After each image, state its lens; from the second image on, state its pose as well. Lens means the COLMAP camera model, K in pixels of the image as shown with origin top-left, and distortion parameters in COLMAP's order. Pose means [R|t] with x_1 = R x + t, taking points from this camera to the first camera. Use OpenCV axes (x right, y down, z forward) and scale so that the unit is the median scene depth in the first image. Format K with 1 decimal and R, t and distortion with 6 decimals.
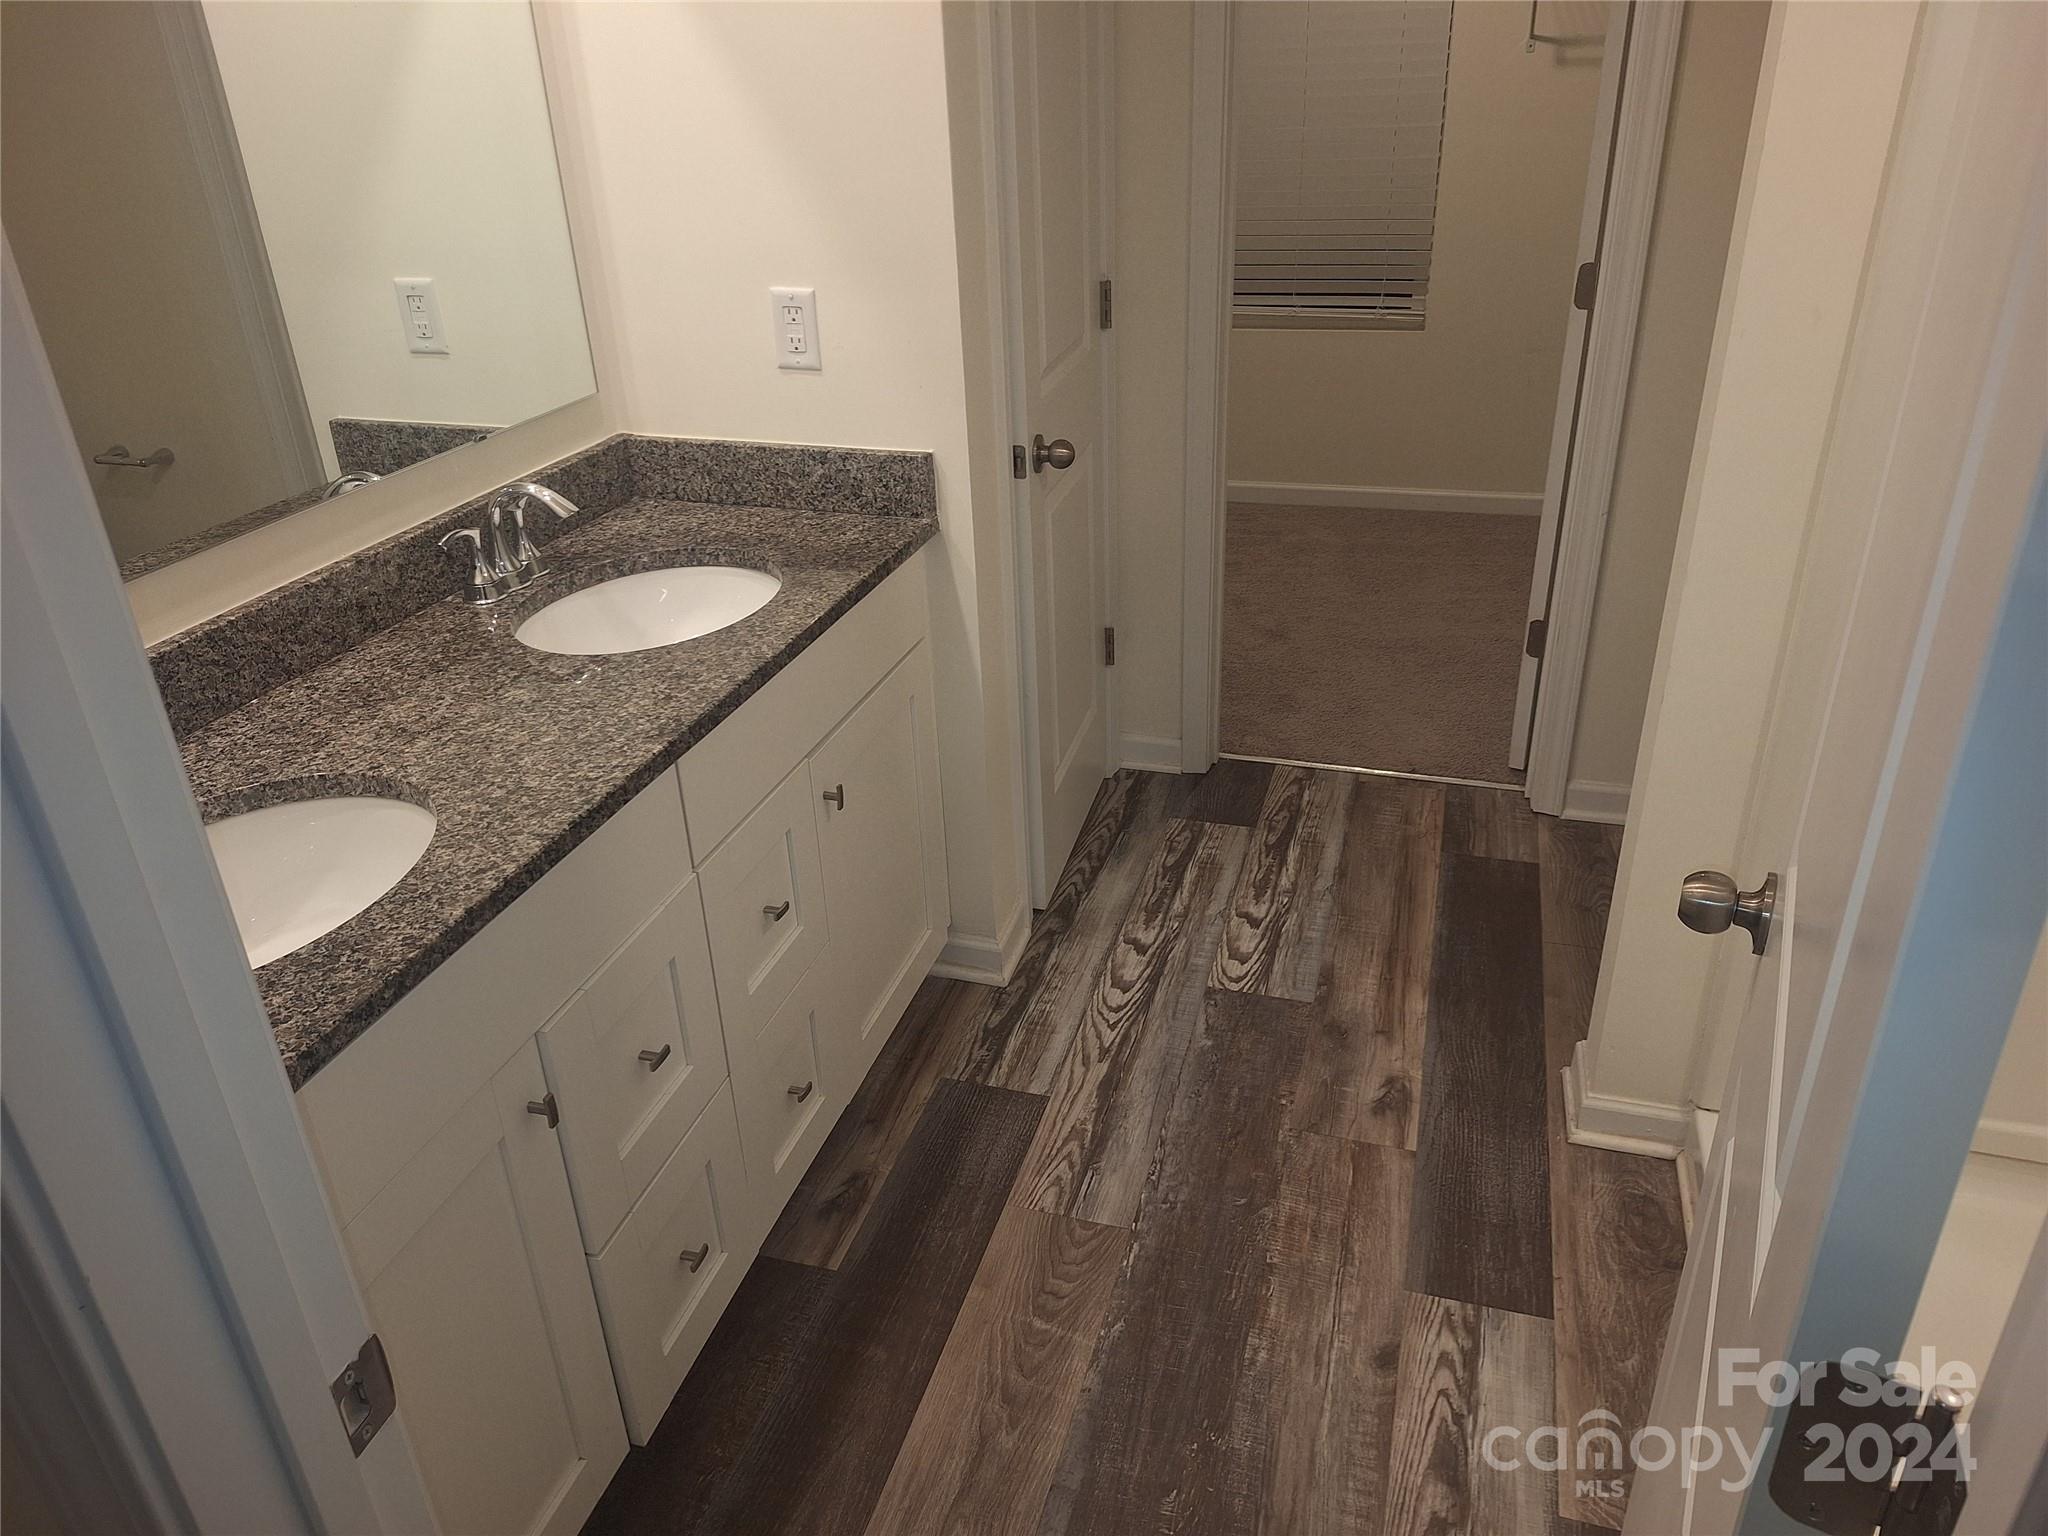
lens RADIAL K [[1422.9, 0, 1024.6], [0, 1422.9, 769.4], [0, 0, 1]] dist [-0.005040, -0.000368]
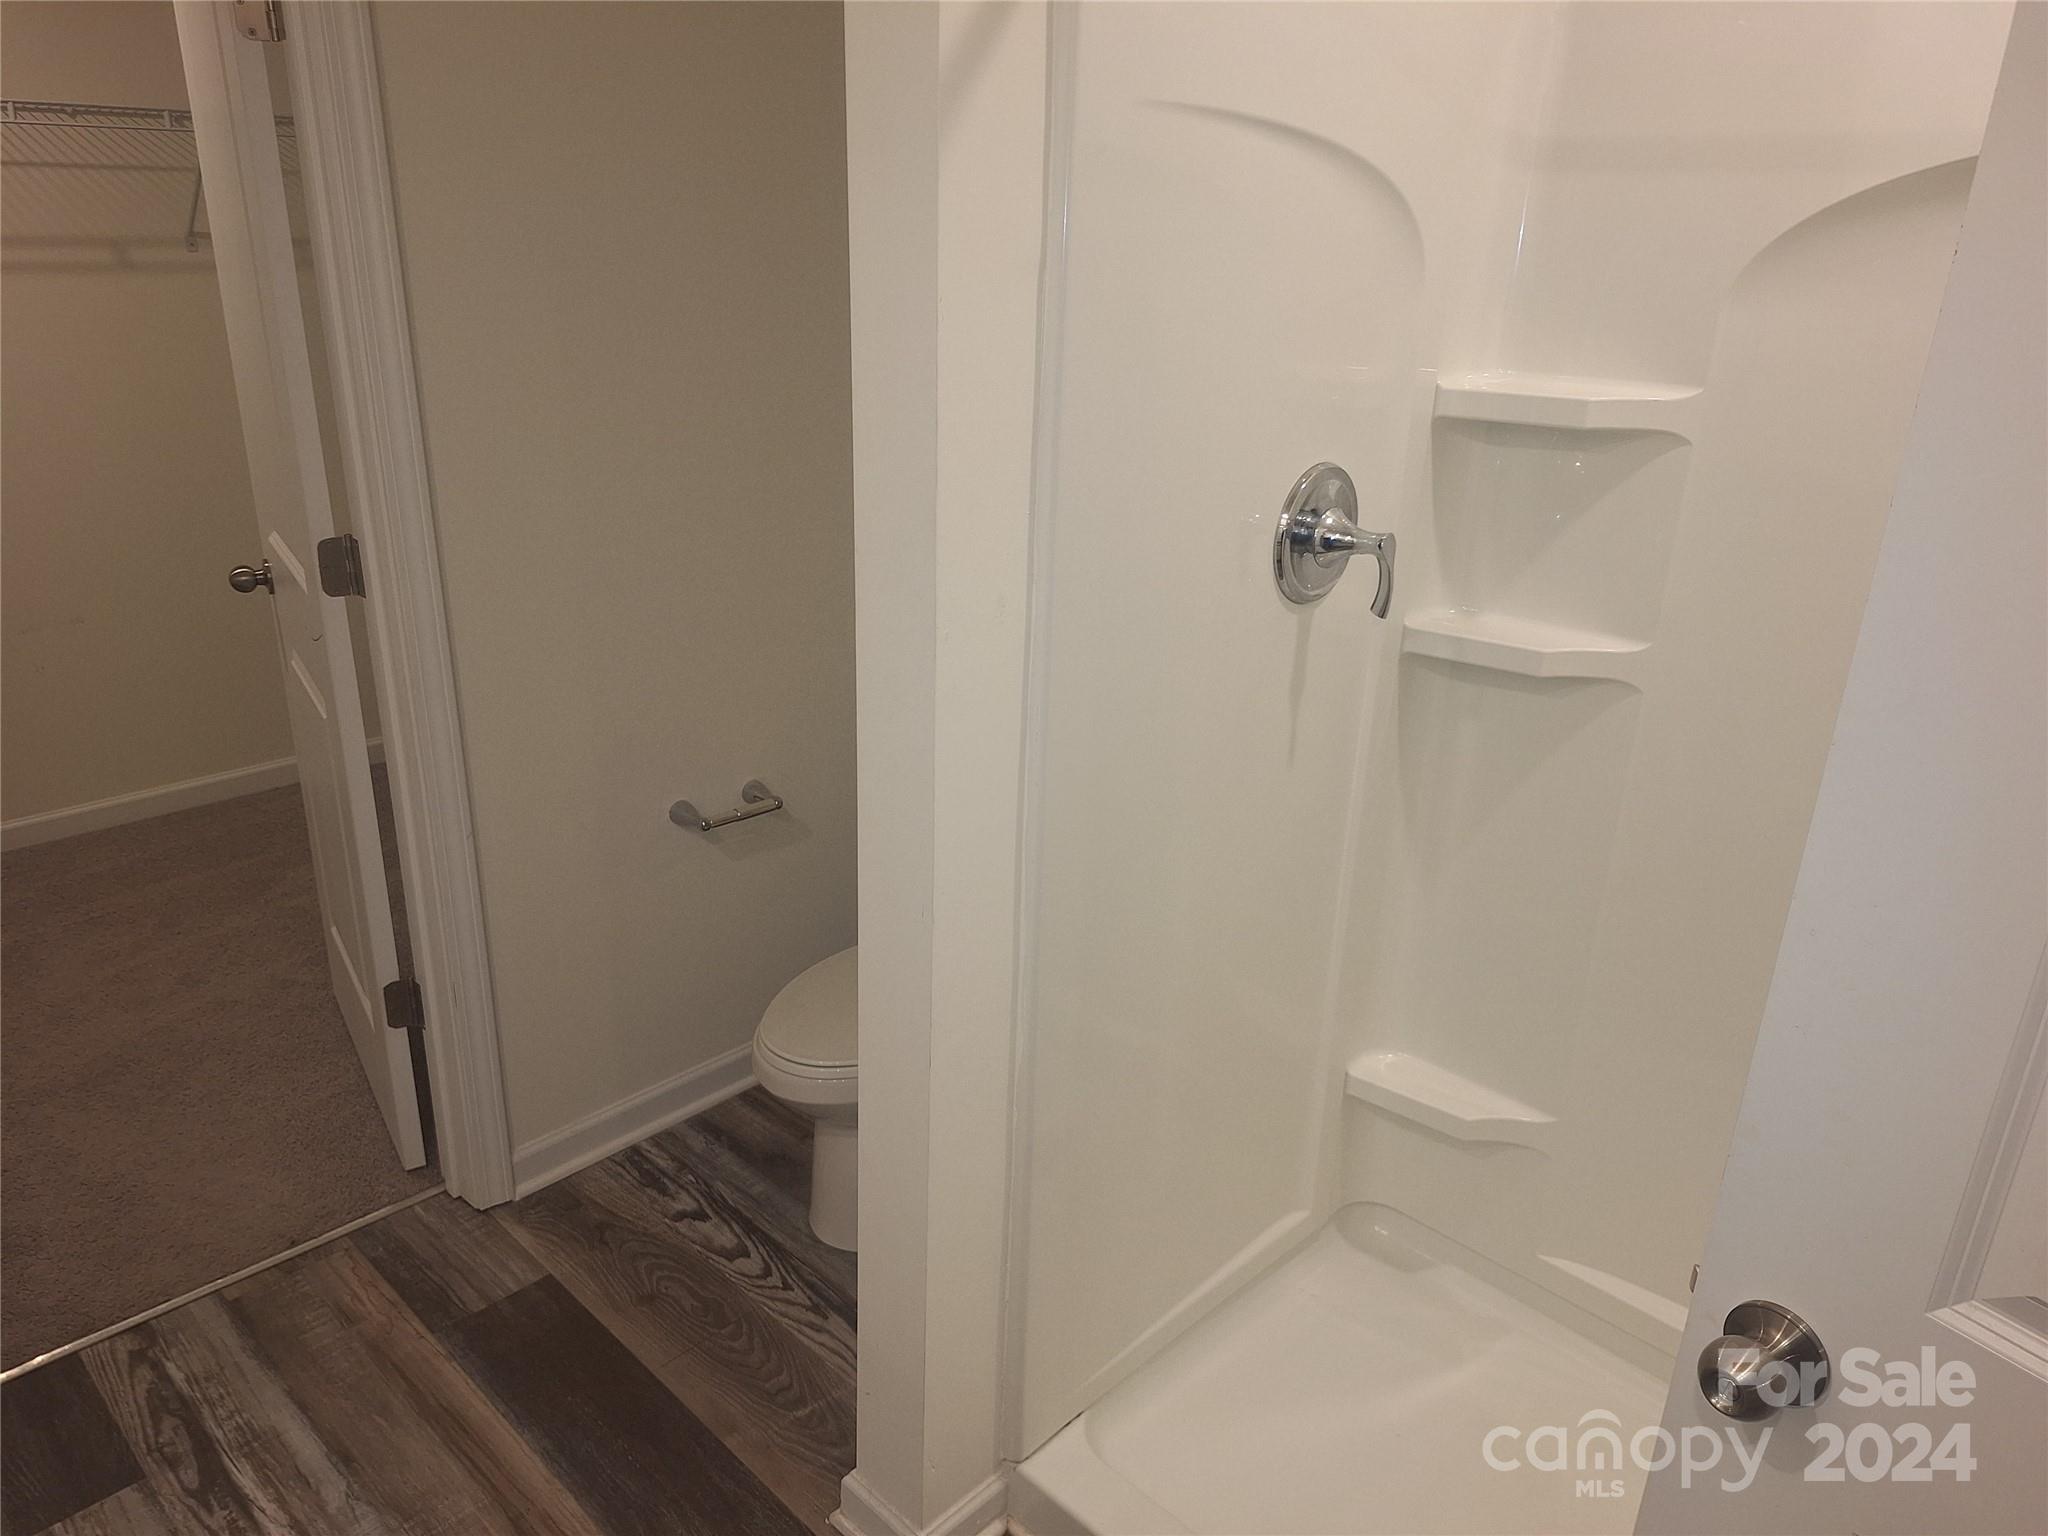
lens RADIAL K [[1422.9, 0, 1020.1], [0, 1422.9, 768.6], [0, 0, 1]] dist [-0.005040, -0.000368]
pose [[0.459816, -0.265923, 0.847263, -0.099594], [0.365207, 0.926316, 0.092535, -0.159788], [-0.809440, 0.266877, 0.523052, 0.299121]]
